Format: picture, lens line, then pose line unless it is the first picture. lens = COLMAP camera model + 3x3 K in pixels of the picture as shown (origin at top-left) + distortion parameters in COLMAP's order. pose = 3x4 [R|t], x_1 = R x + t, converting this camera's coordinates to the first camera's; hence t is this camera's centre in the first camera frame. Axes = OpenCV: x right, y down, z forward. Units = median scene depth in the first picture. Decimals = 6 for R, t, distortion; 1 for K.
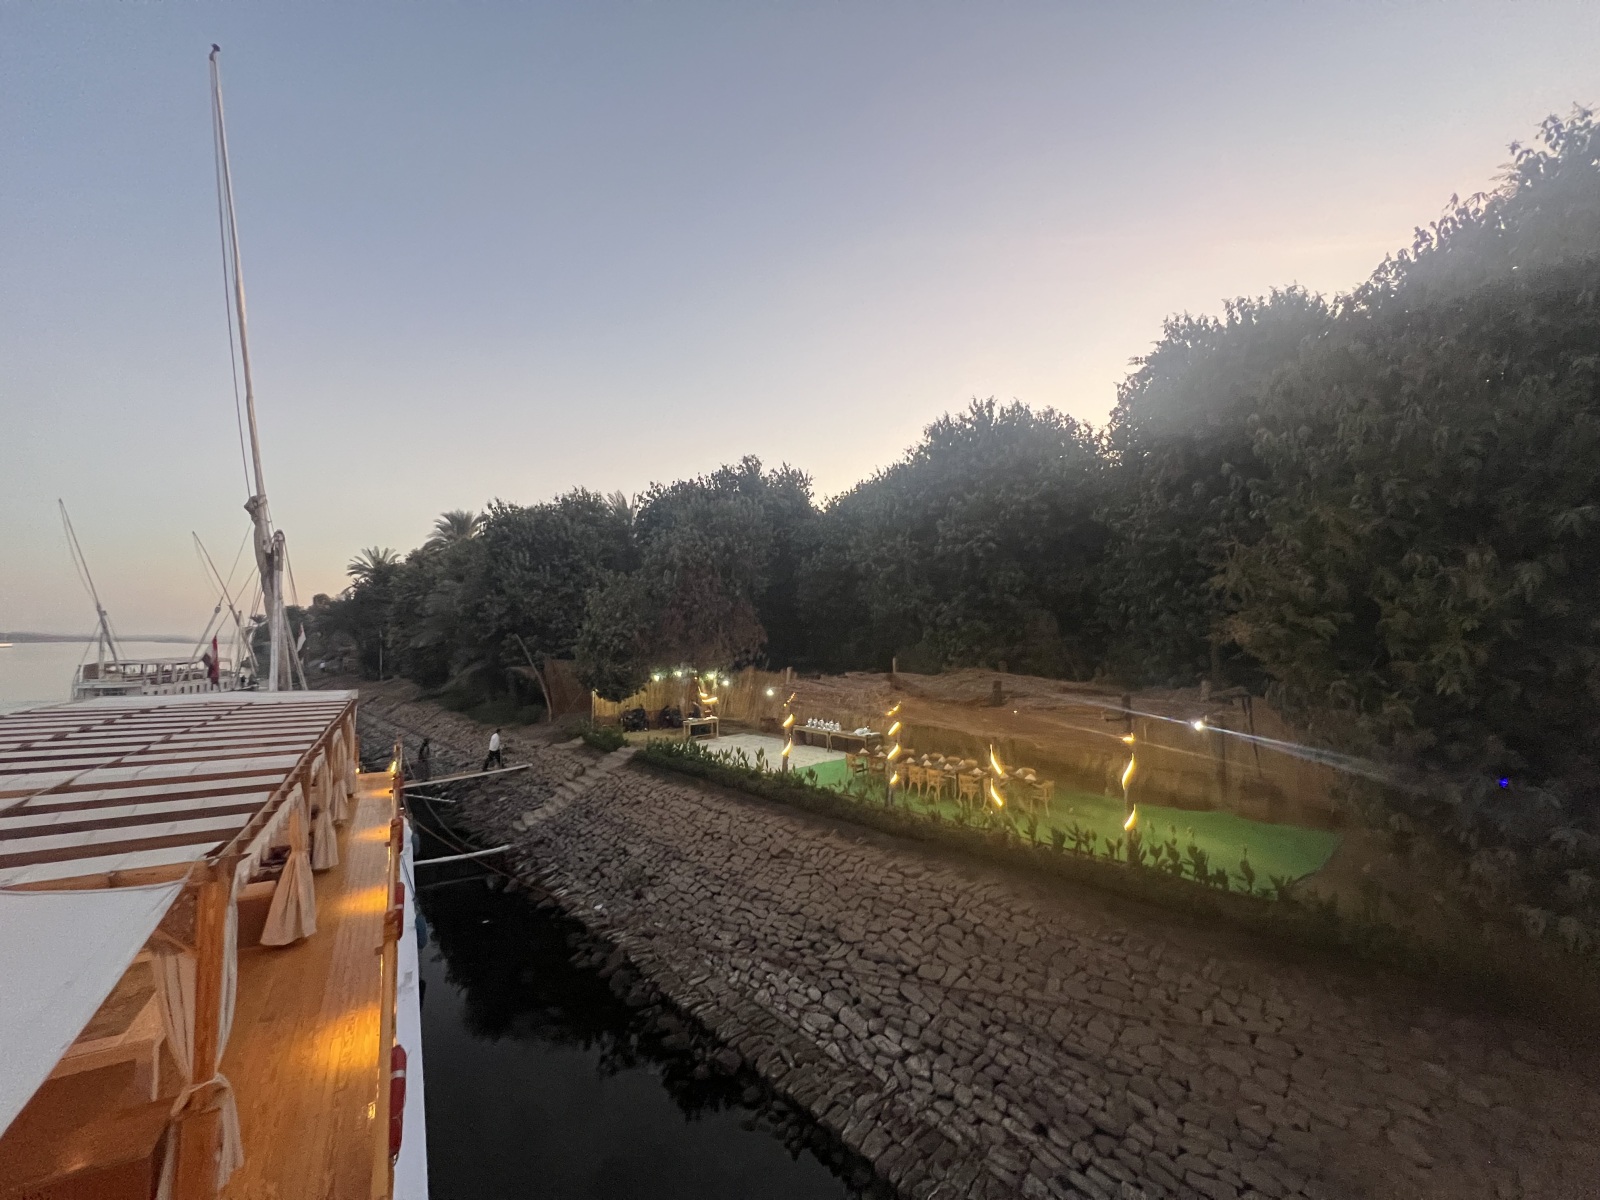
lens RADIAL K [[649.4, 0, 796.2], [0, 649.4, 609.4], [0, 0, 1]] dist [-0.001990, 0.000305]
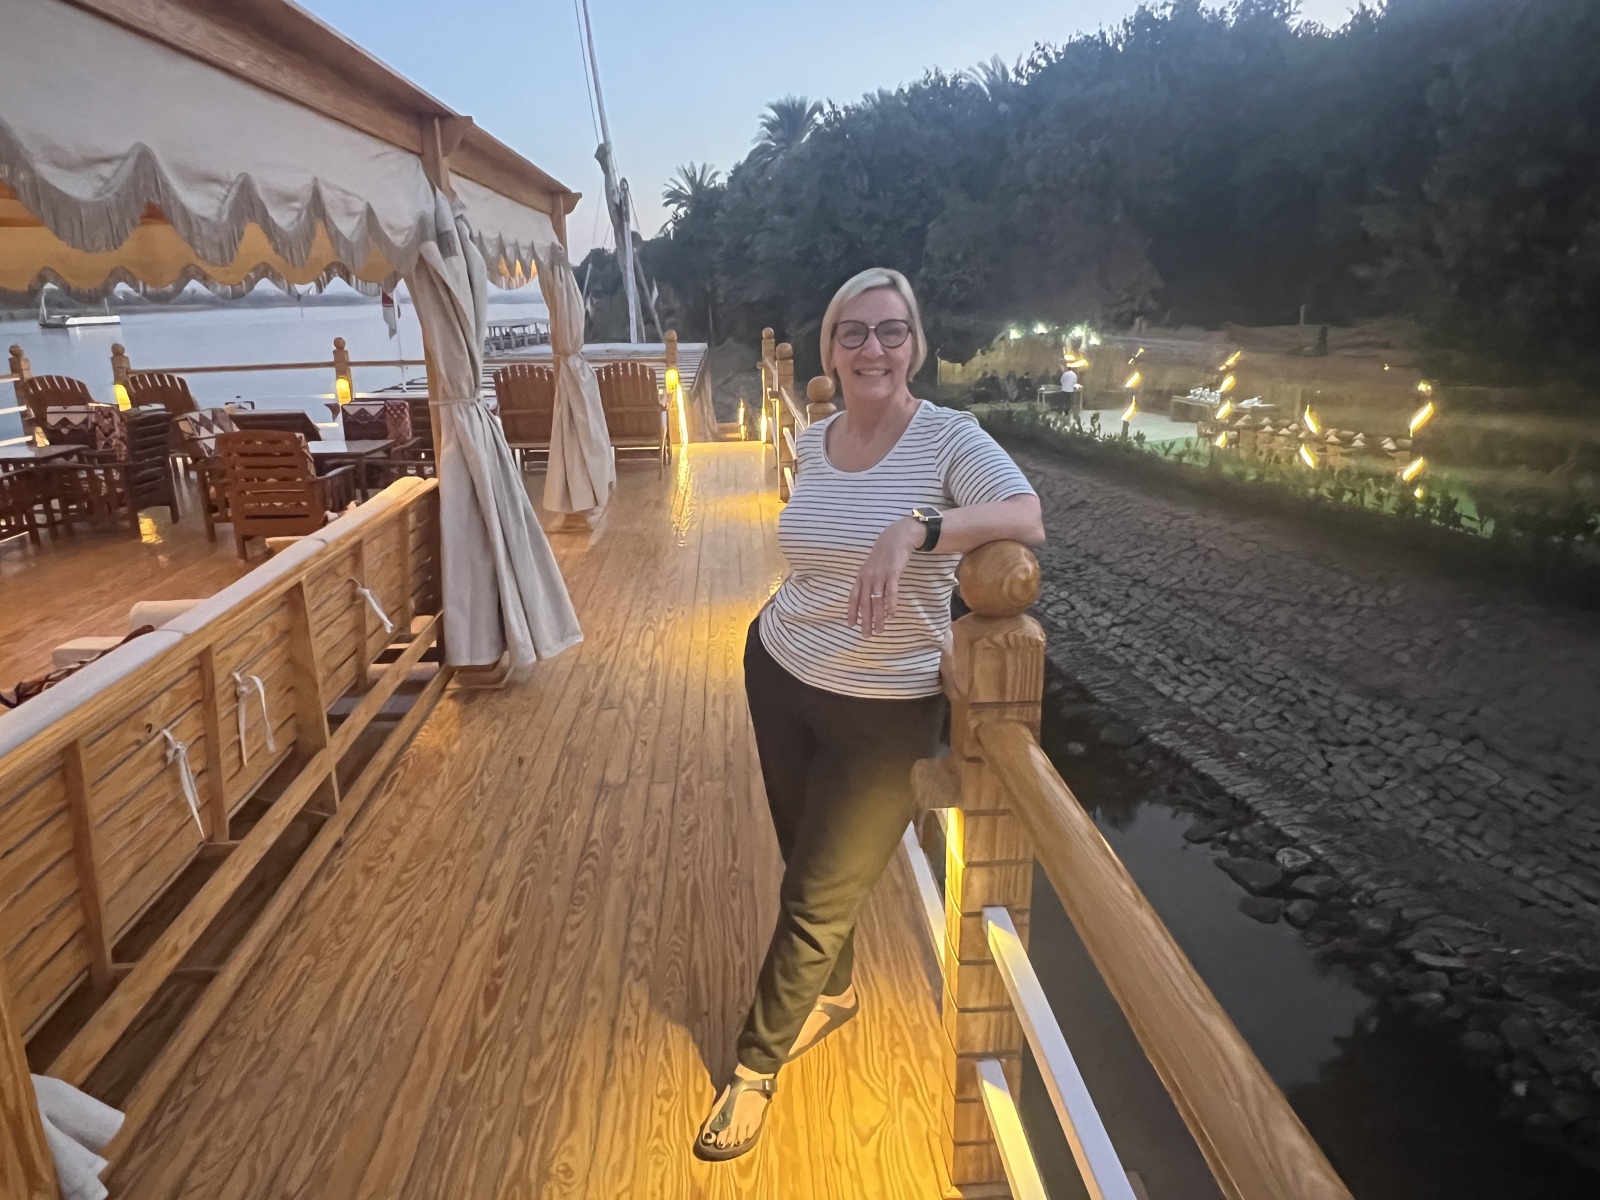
lens RADIAL K [[1017.4, 0, 795.7], [0, 1017.4, 597.2], [0, 0, 1]] dist [0.000210, 0.000038]
pose [[0.886128, 0.114544, -0.449062, 0.160506], [0.043733, 0.943983, 0.327083, -0.013395], [0.461372, -0.309476, 0.831481, -0.290979]]
